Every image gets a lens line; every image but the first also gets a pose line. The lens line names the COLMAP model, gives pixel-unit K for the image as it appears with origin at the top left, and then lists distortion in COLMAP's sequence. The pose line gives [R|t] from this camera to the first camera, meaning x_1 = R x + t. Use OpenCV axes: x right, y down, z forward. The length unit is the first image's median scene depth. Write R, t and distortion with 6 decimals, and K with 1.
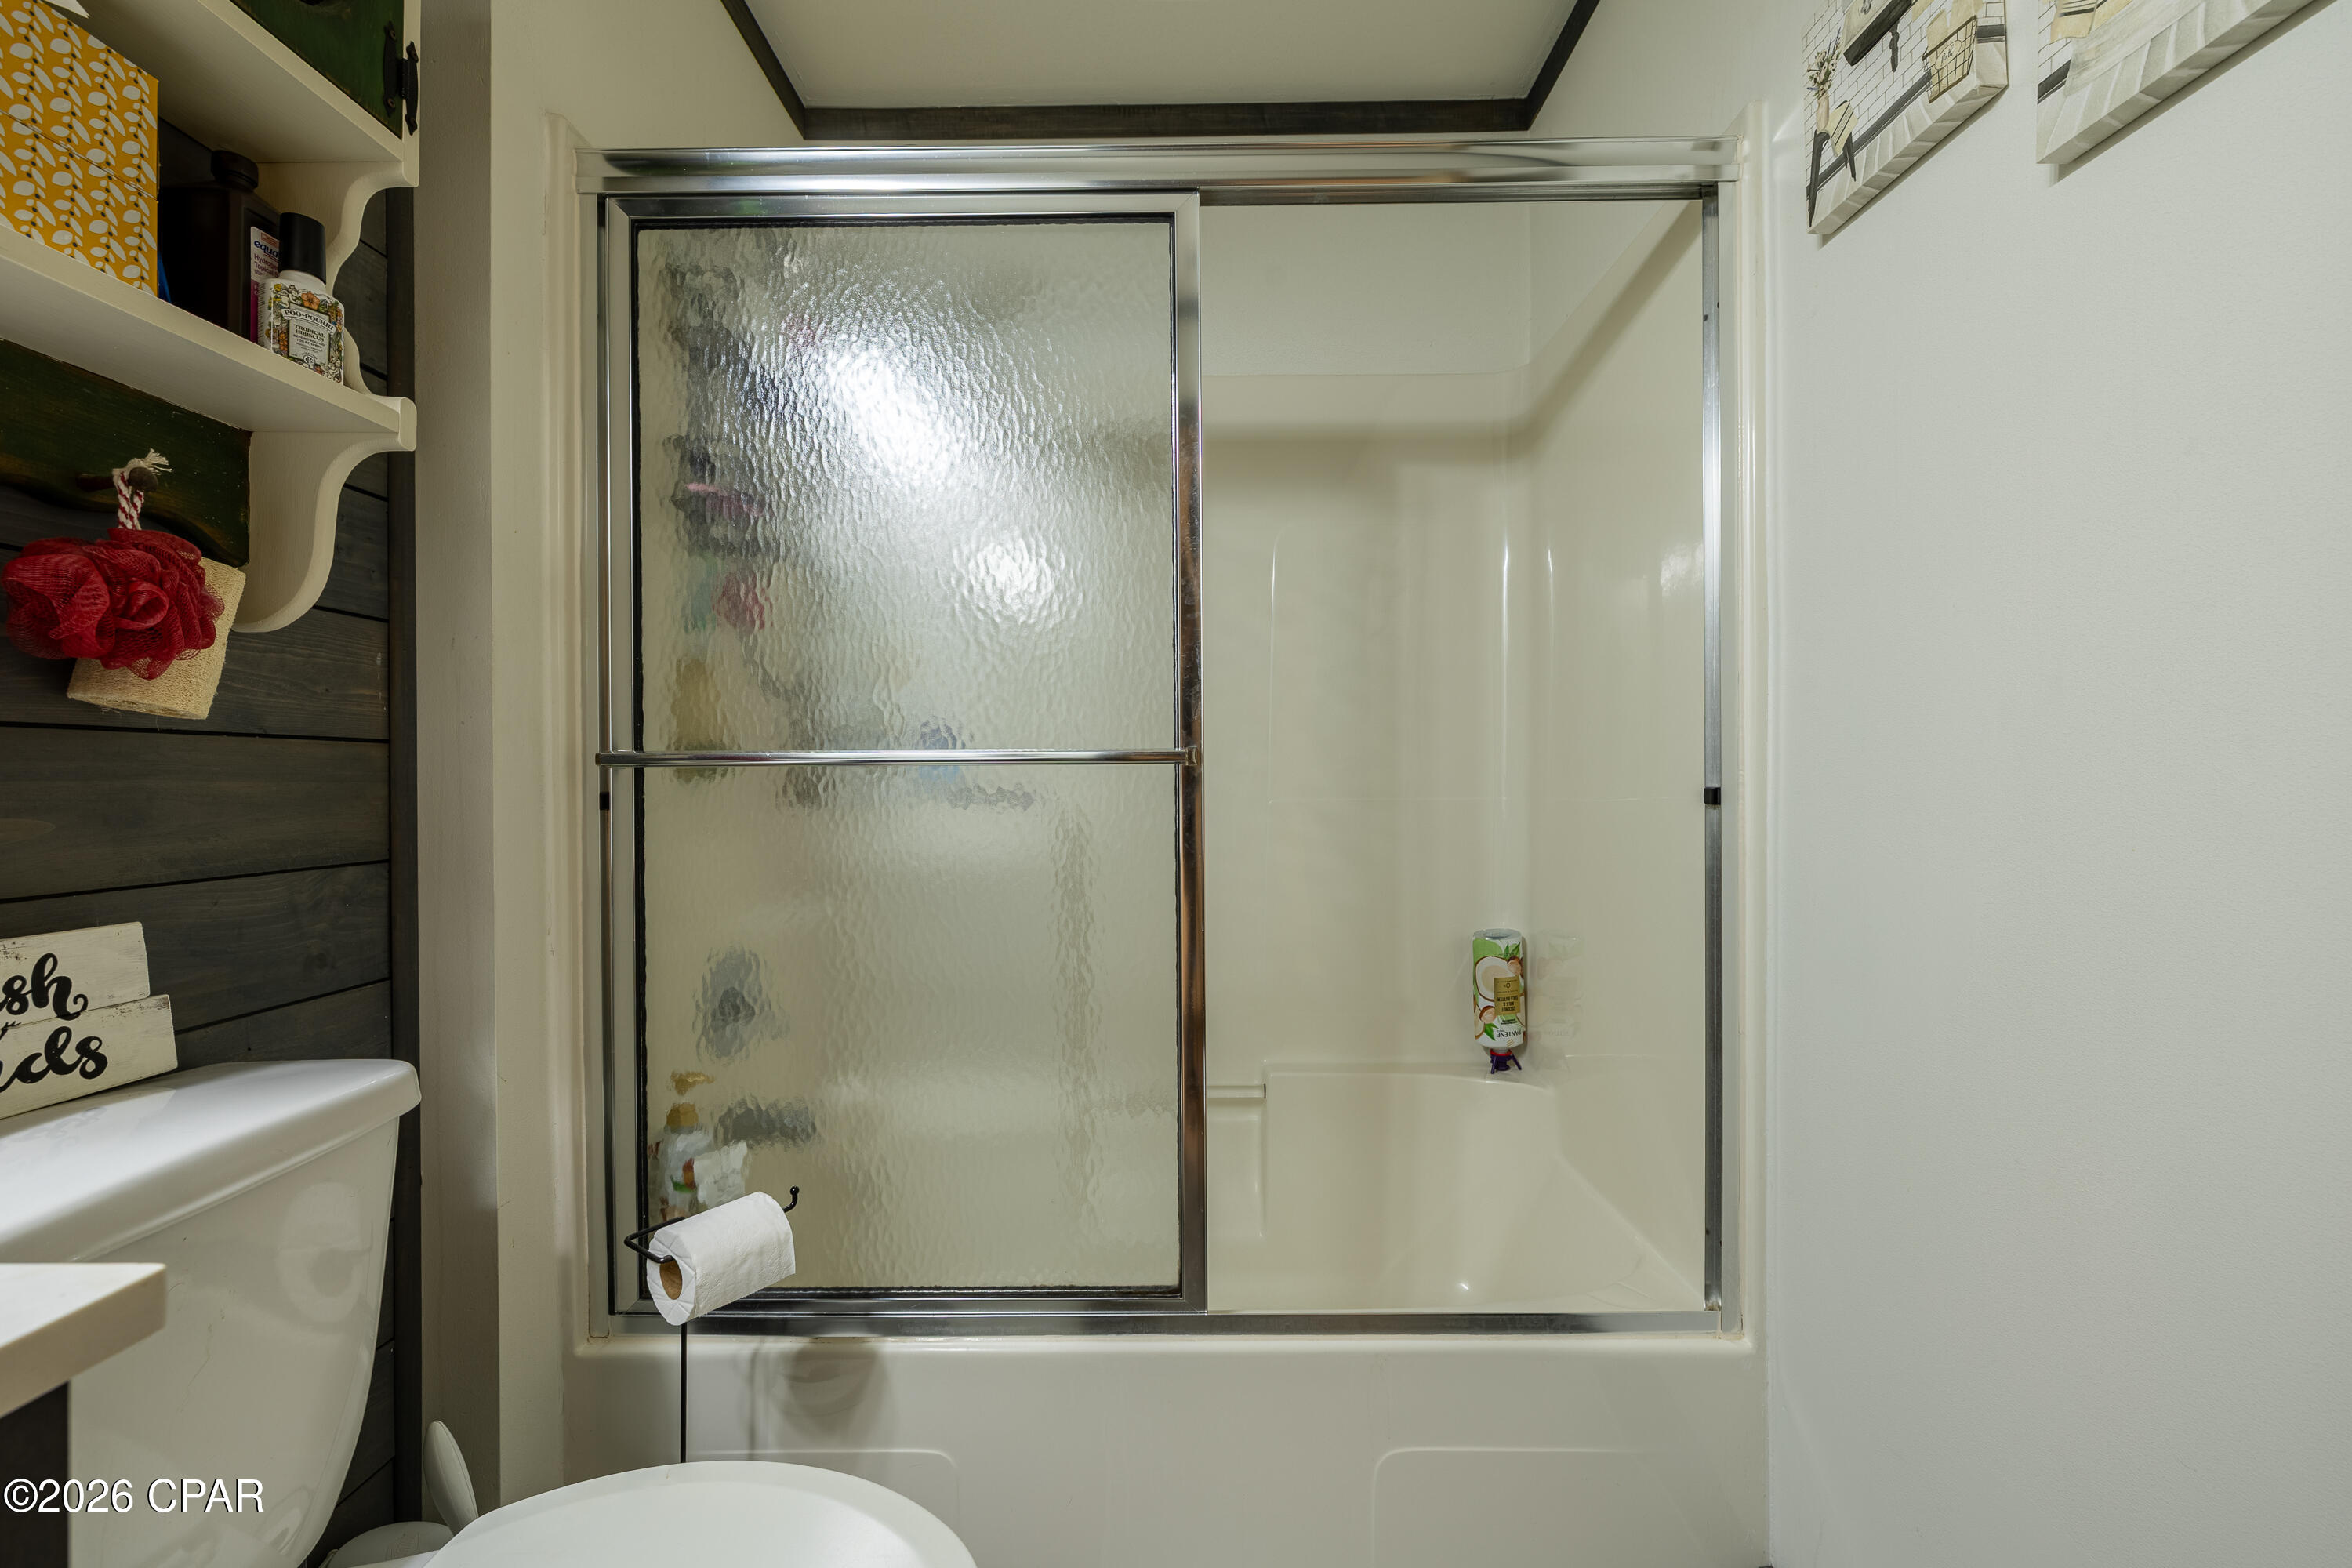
lens RADIAL K [[981.3, 0, 1185.1], [0, 981.3, 775.5], [0, 0, 1]] dist [0.001034, 0.000436]
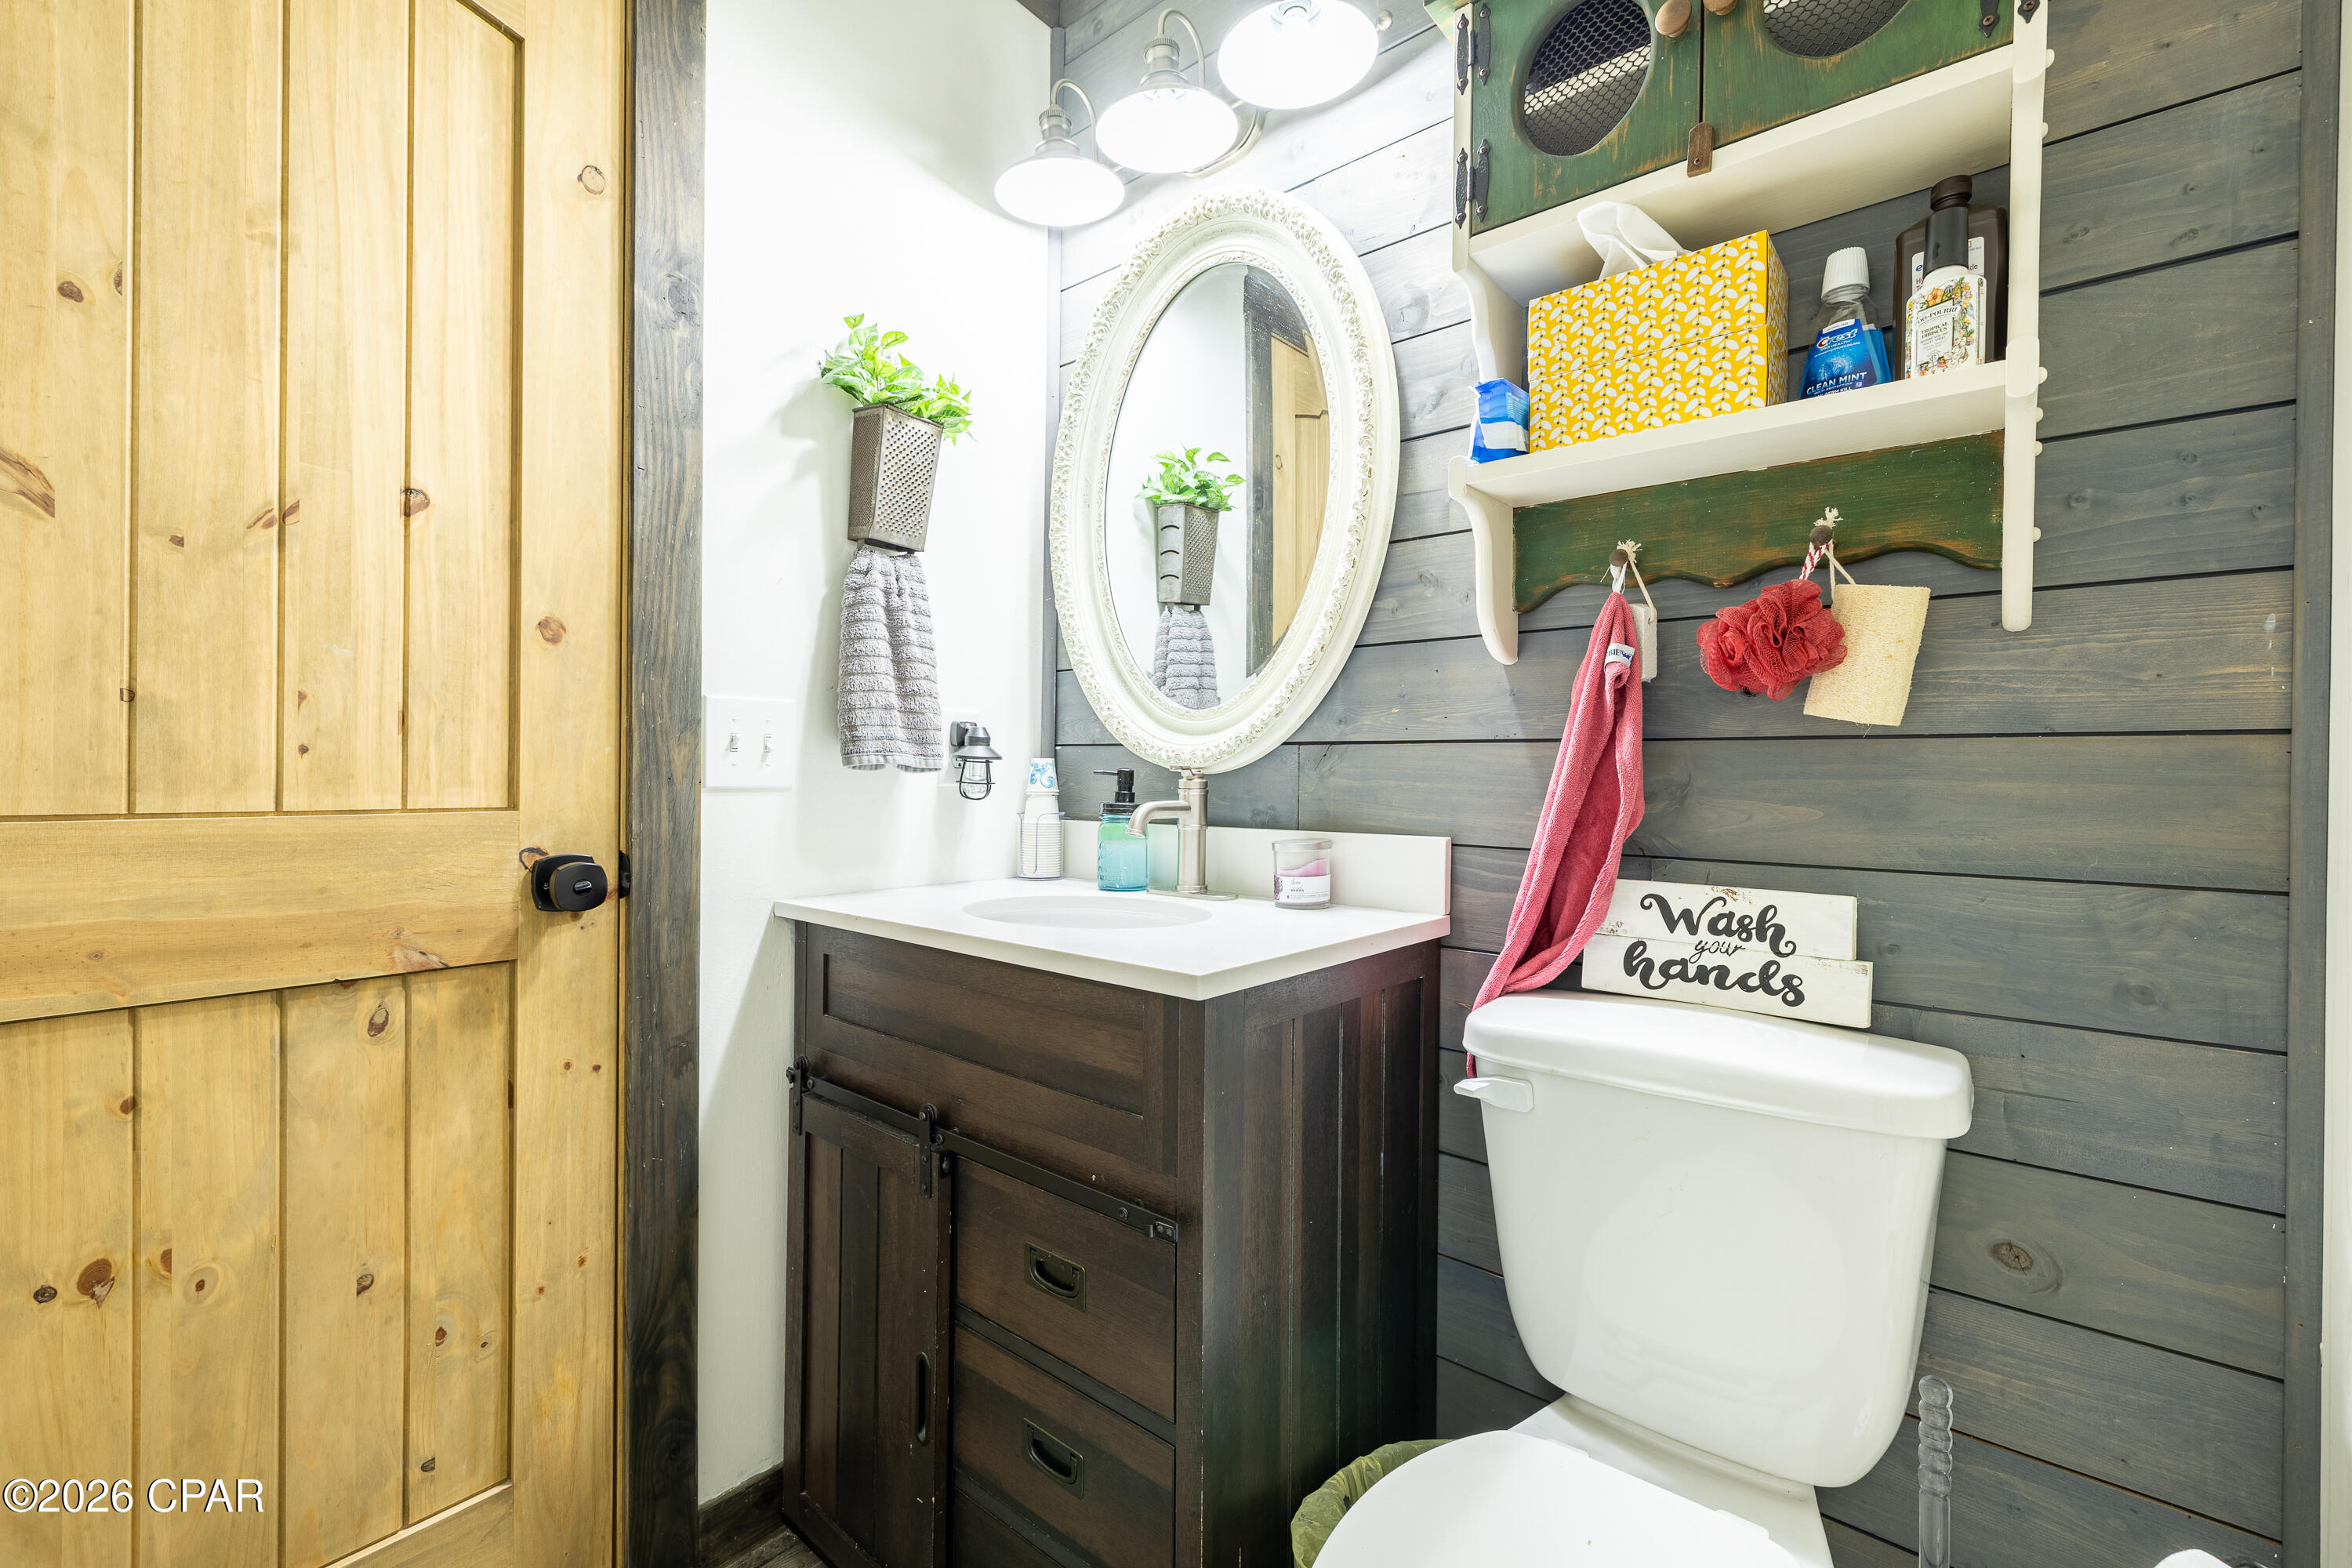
lens RADIAL K [[984.3, 0, 1182.2], [0, 984.3, 775.4], [0, 0, 1]] dist [0.000543, 0.000308]
pose [[-0.641295, 0.003463, -0.767287, 0.339764], [-0.003853, 0.999963, 0.007734, -0.005338], [0.767285, 0.007916, -0.641257, 0.999887]]
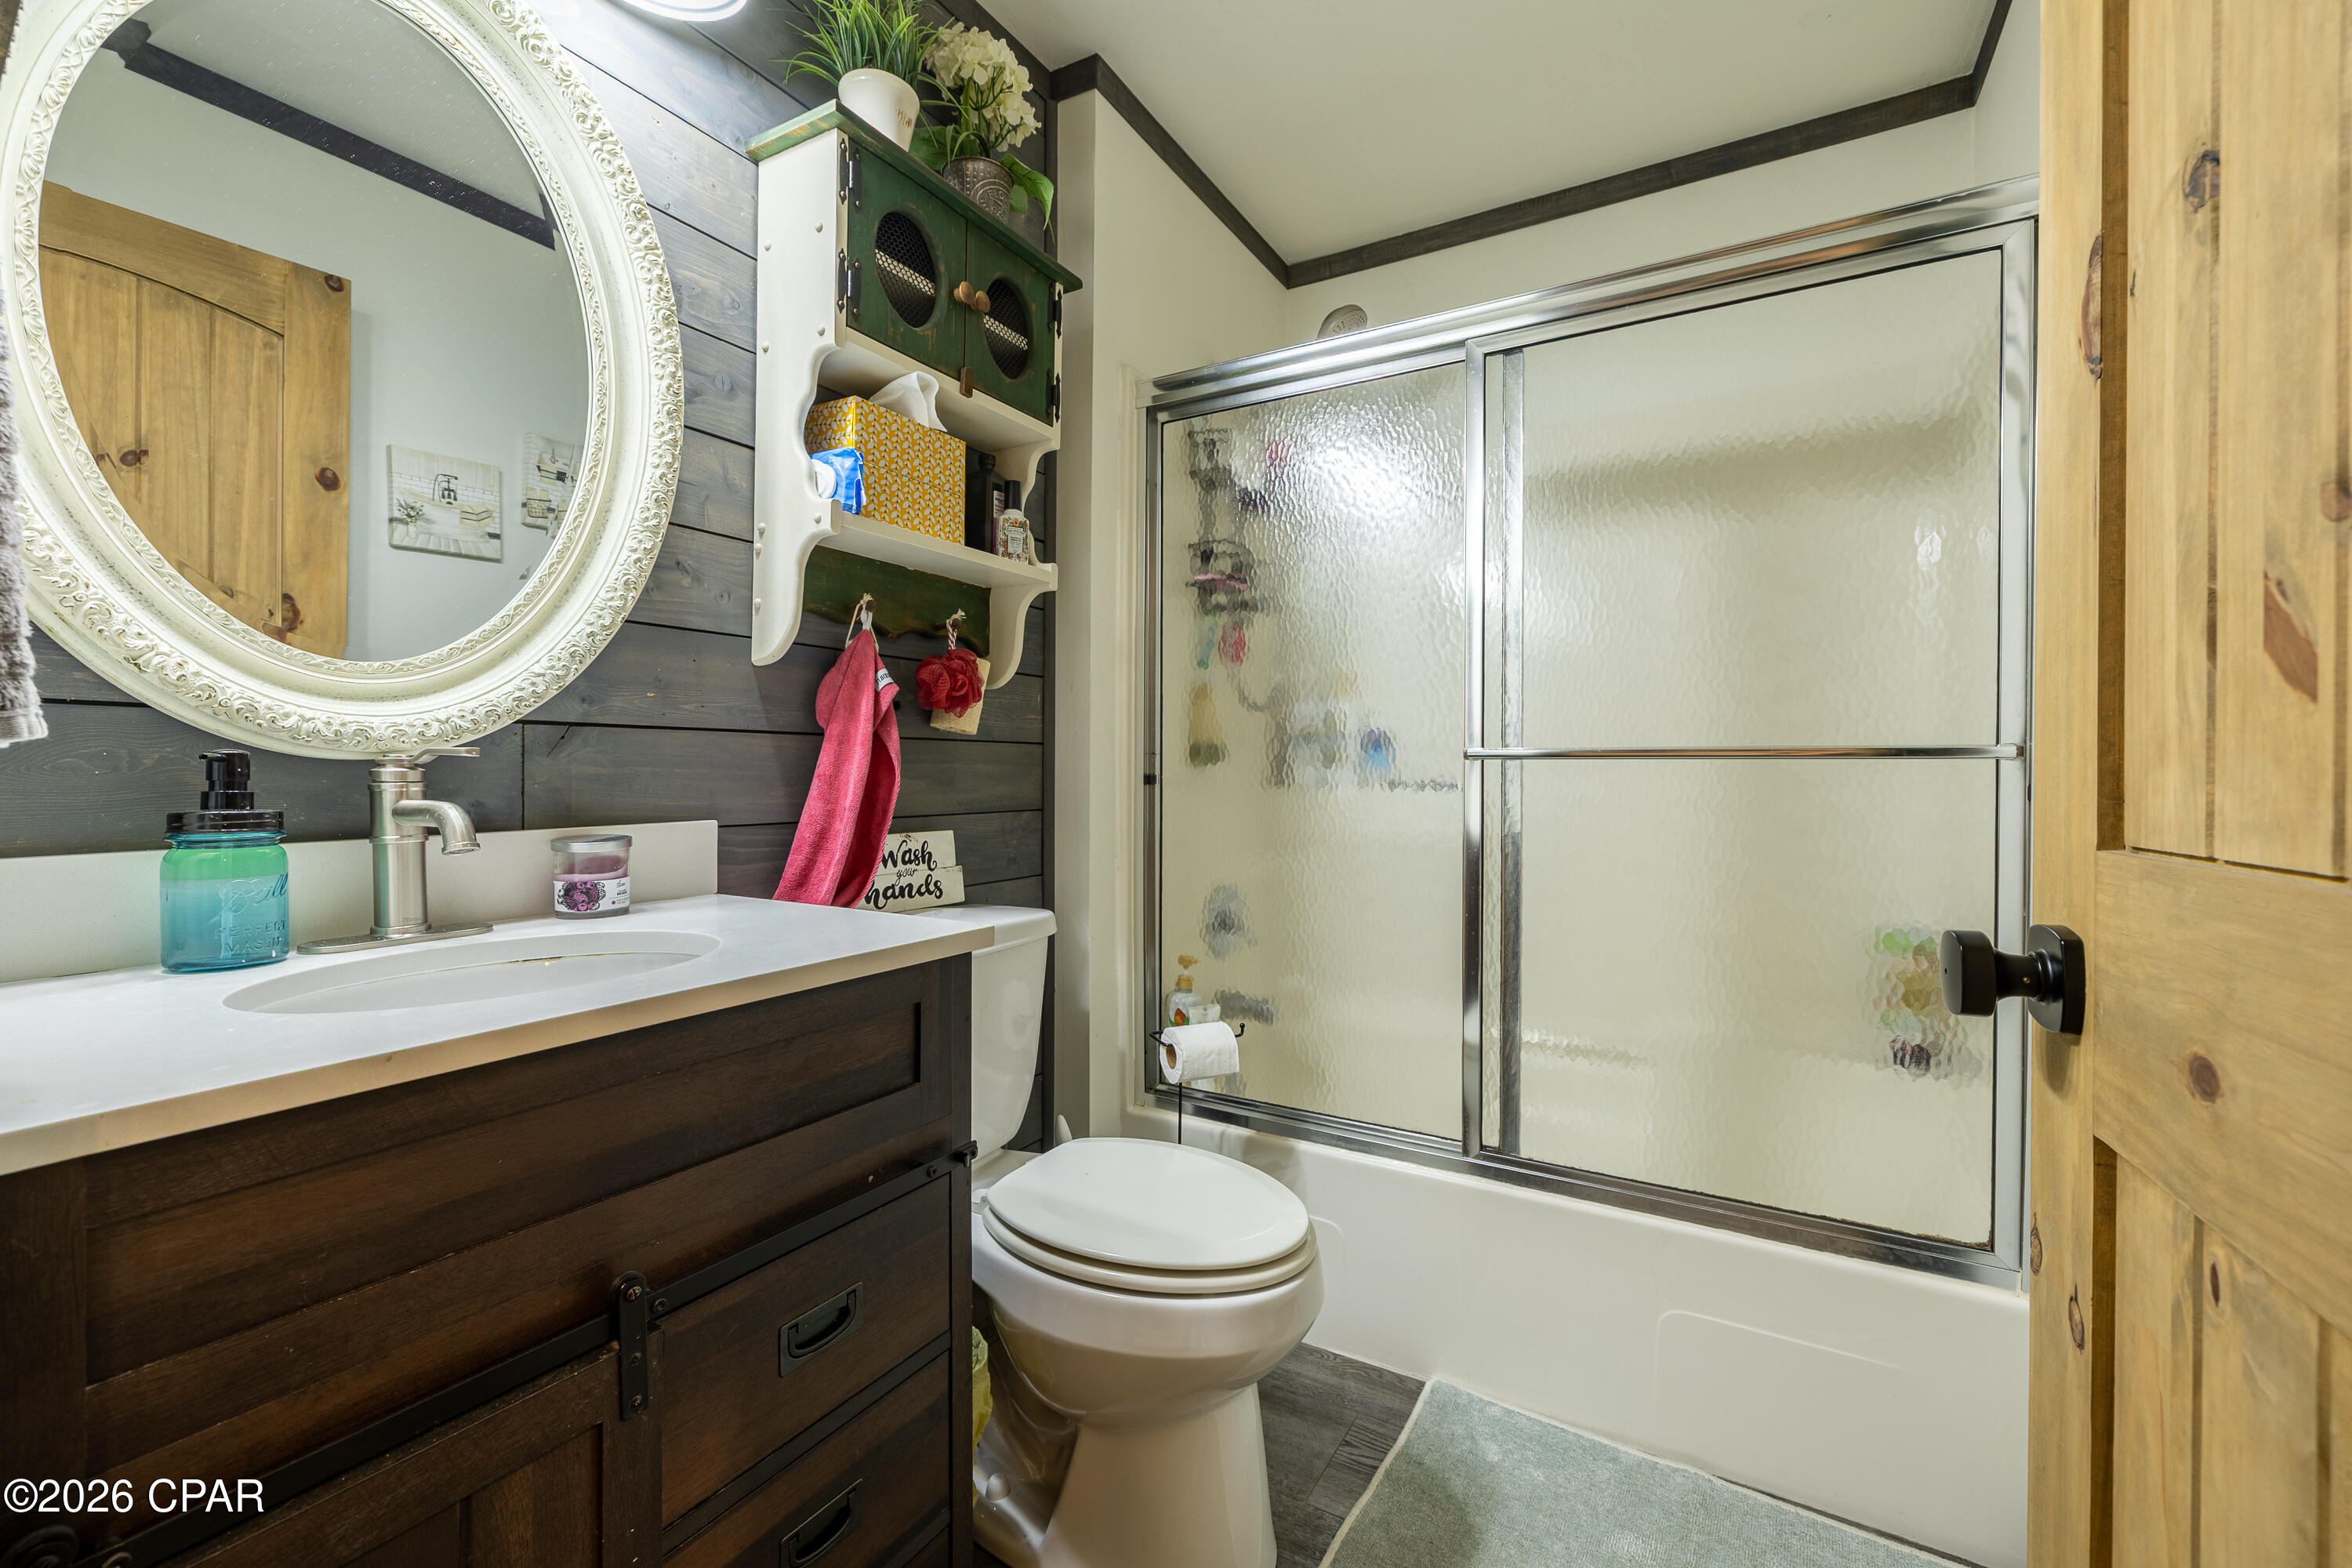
lens RADIAL K [[984.3, 0, 1182.2], [0, 984.3, 775.4], [0, 0, 1]] dist [0.000543, 0.000308]
pose [[0.864611, 0.015281, -0.502210, 0.381398], [-0.010713, 0.999871, 0.011982, -0.000712], [0.502328, -0.004980, 0.864663, -0.518229]]
